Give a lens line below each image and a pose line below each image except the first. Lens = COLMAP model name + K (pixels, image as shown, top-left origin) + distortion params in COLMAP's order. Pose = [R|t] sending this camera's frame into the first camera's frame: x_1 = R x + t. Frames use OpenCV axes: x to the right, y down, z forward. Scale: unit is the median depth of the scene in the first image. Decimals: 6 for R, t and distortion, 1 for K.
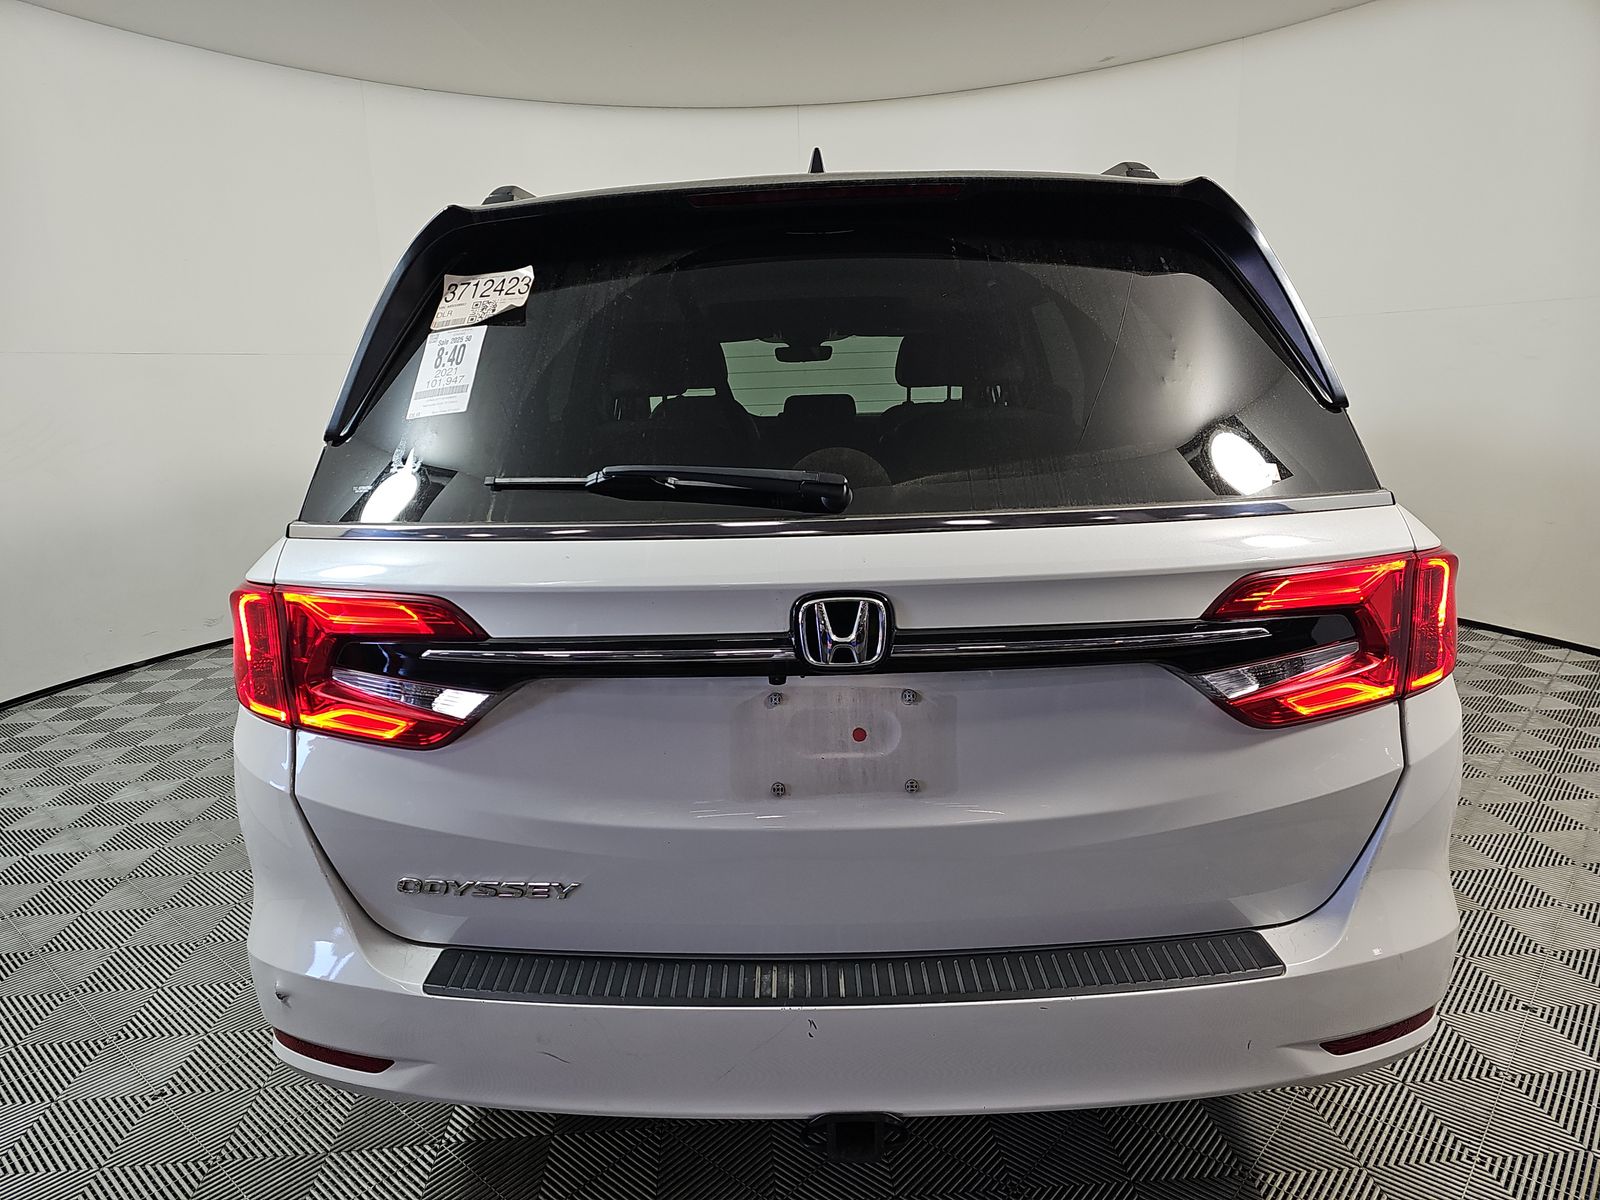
lens RADIAL K [[1054.2, 0, 800.0], [0, 1054.2, 600.0], [0, 0, 1]] dist [0.073258, -0.065610]
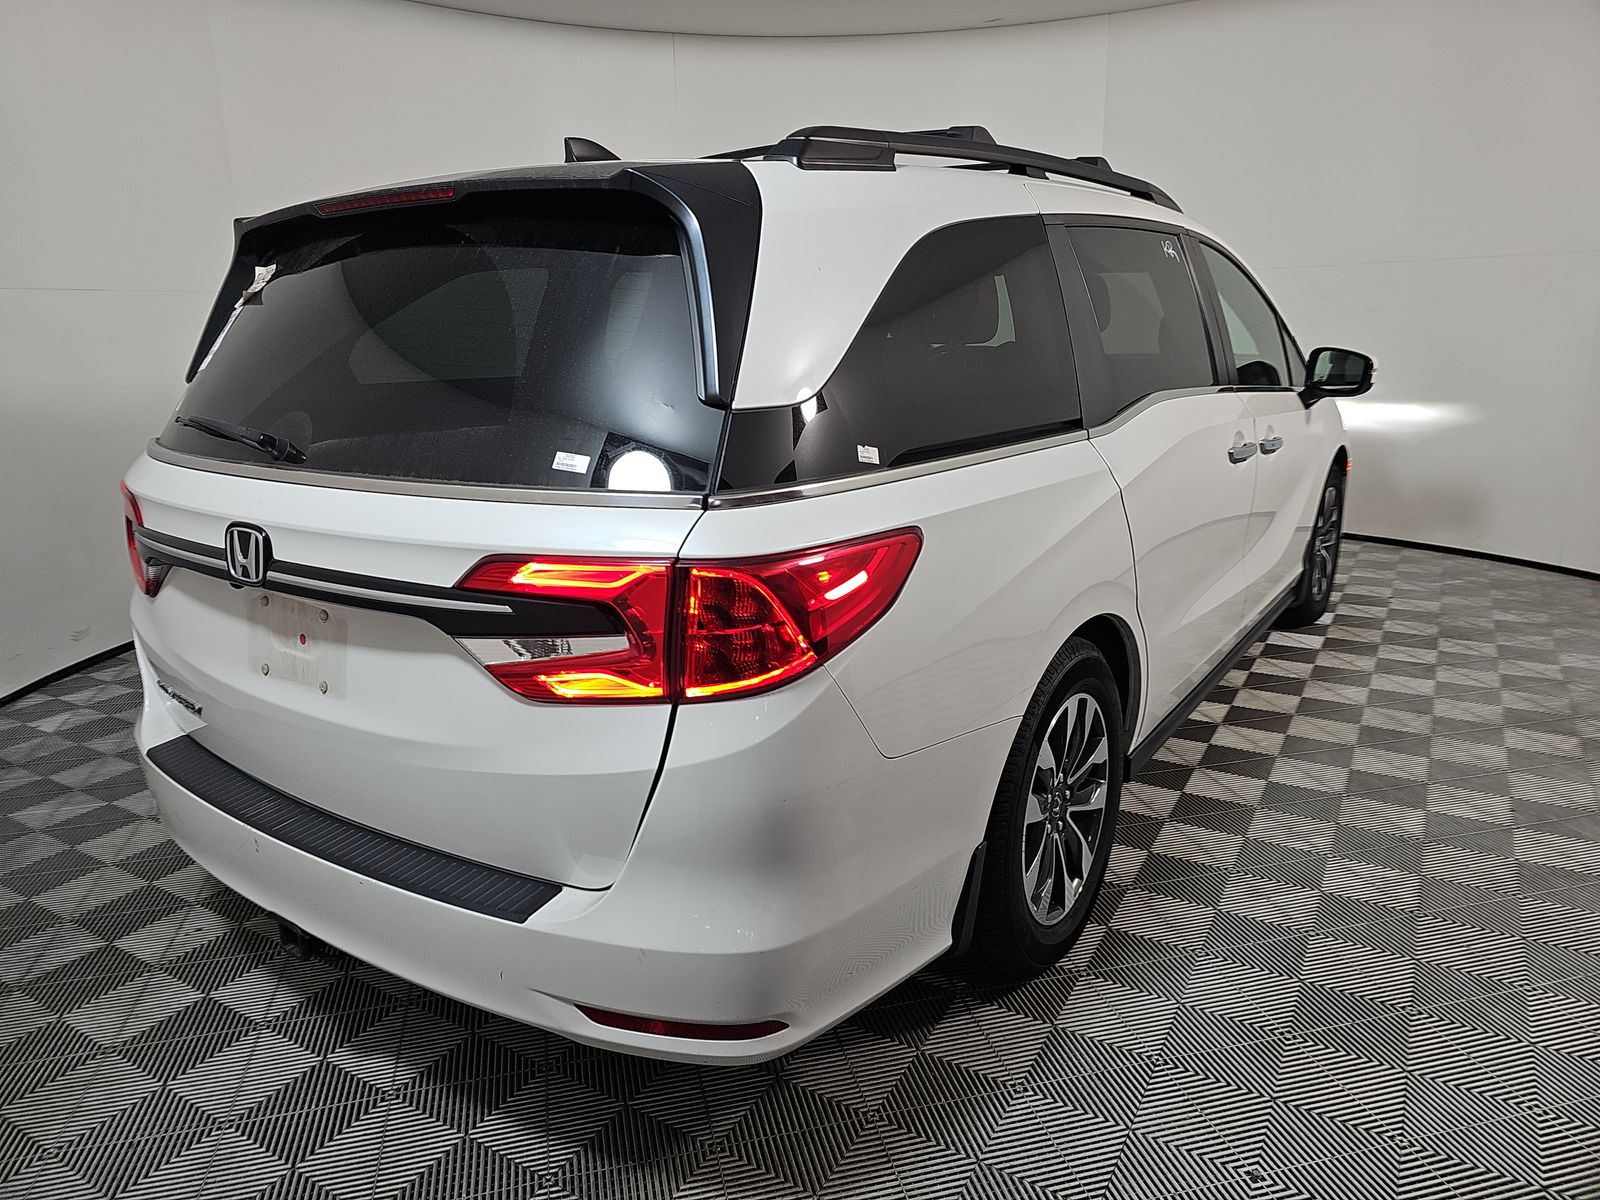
lens RADIAL K [[1054.2, 0, 800.0], [0, 1054.2, 600.0], [0, 0, 1]] dist [0.073258, -0.065610]
pose [[0.817557, 0.159250, -0.553389, 1.218869], [-0.117230, 0.986903, 0.110811, -0.128111], [0.563788, -0.025720, 0.825519, 0.265493]]
